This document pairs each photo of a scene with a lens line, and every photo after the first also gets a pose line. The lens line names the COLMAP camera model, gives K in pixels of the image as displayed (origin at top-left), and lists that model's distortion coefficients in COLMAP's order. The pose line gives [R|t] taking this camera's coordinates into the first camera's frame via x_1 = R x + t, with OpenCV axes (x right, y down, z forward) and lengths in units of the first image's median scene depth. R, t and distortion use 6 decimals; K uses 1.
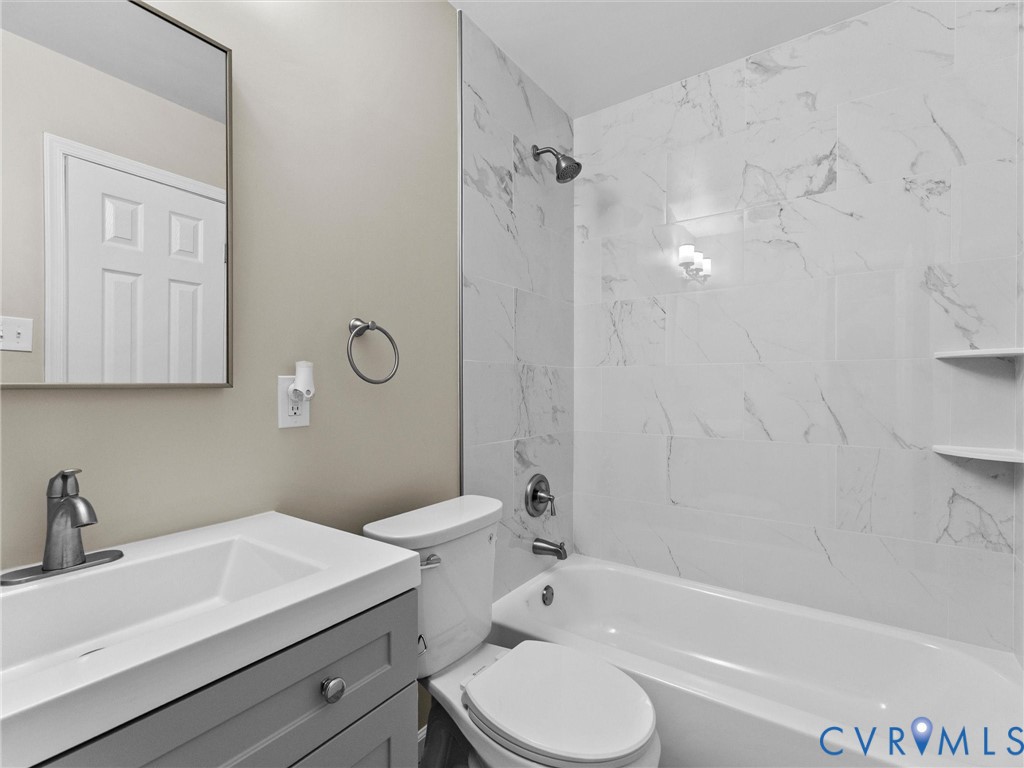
lens RADIAL K [[484.2, 0, 510.7], [0, 484.2, 377.2], [0, 0, 1]] dist [-0.000564, -0.001079]
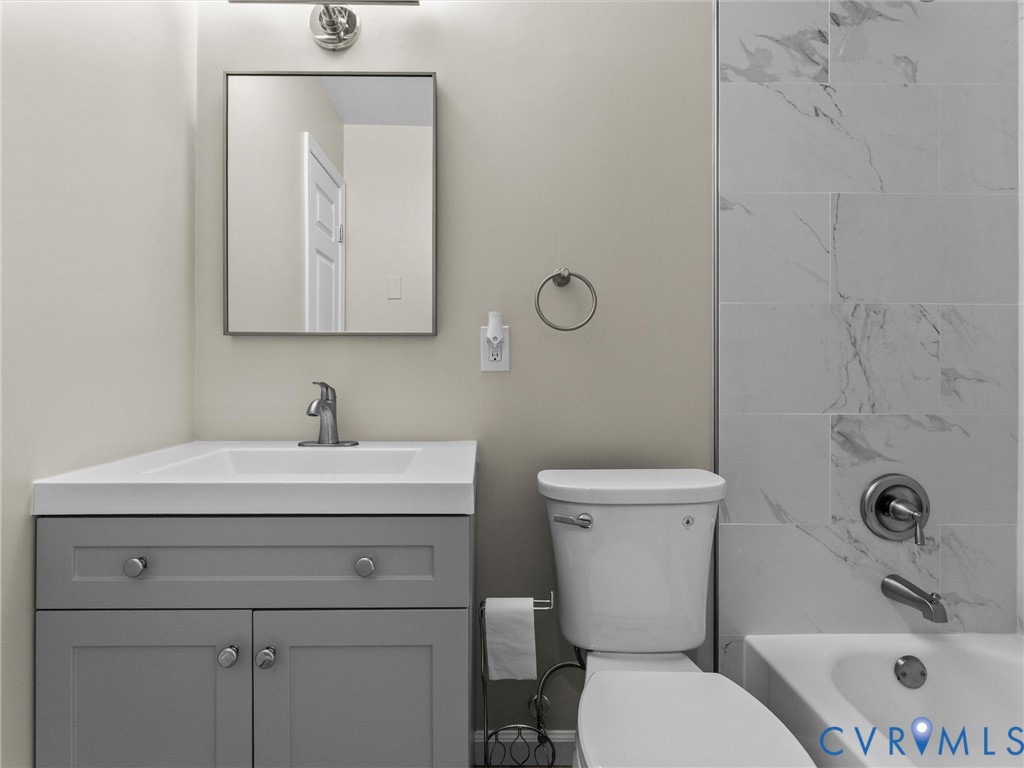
lens RADIAL K [[484.2, 0, 510.7], [0, 484.2, 377.2], [0, 0, 1]] dist [-0.000564, -0.001079]
pose [[0.567960, -0.020182, -0.822809, 0.308728], [0.010508, 0.999796, -0.017270, 0.083057], [0.822989, 0.001163, 0.568056, 0.235518]]
